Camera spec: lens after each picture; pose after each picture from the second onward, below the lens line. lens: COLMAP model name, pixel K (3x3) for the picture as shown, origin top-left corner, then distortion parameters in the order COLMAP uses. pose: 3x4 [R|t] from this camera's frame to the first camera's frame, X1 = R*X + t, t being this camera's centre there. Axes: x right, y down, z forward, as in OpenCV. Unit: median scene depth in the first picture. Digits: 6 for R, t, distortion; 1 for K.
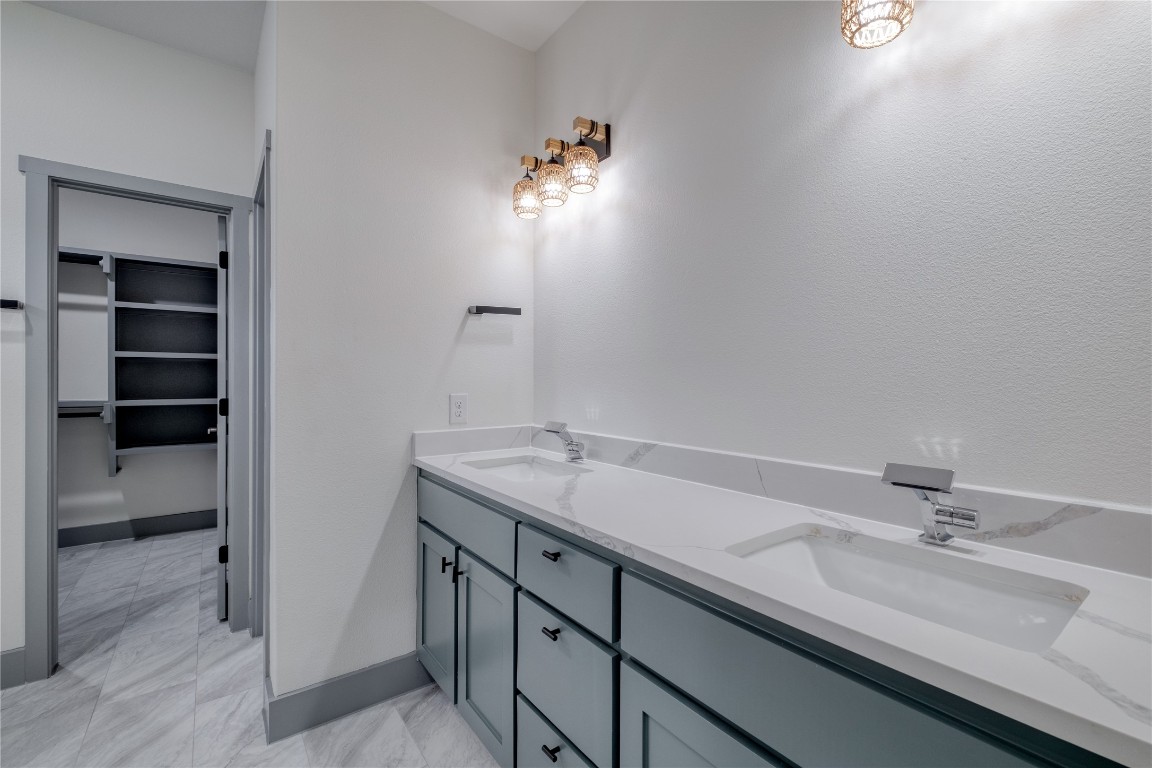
lens RADIAL K [[498.0, 0, 574.6], [0, 498.0, 382.0], [0, 0, 1]] dist [0.005830, -0.003577]
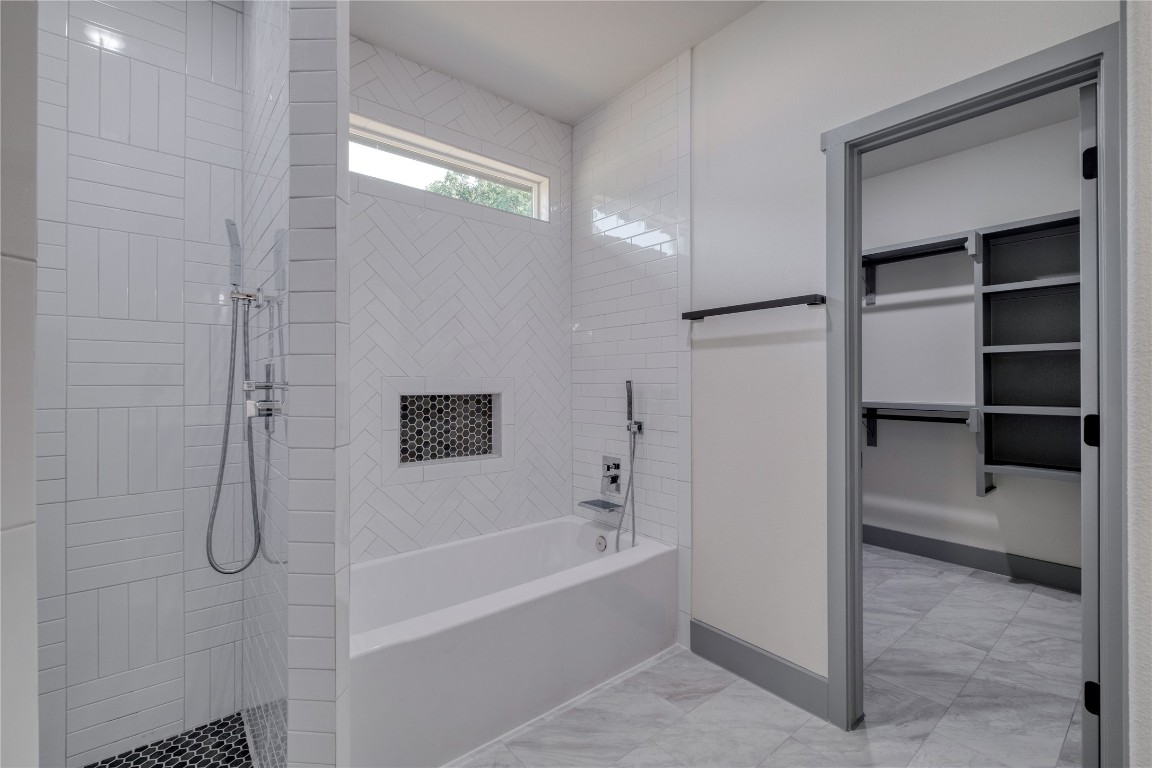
lens RADIAL K [[498.0, 0, 571.4], [0, 498.0, 381.4], [0, 0, 1]] dist [0.005830, -0.003577]
pose [[0.054023, -0.004123, -0.998531, -0.158601], [0.001095, 0.999991, -0.004070, -0.000995], [0.998539, -0.000874, 0.054027, 0.340402]]
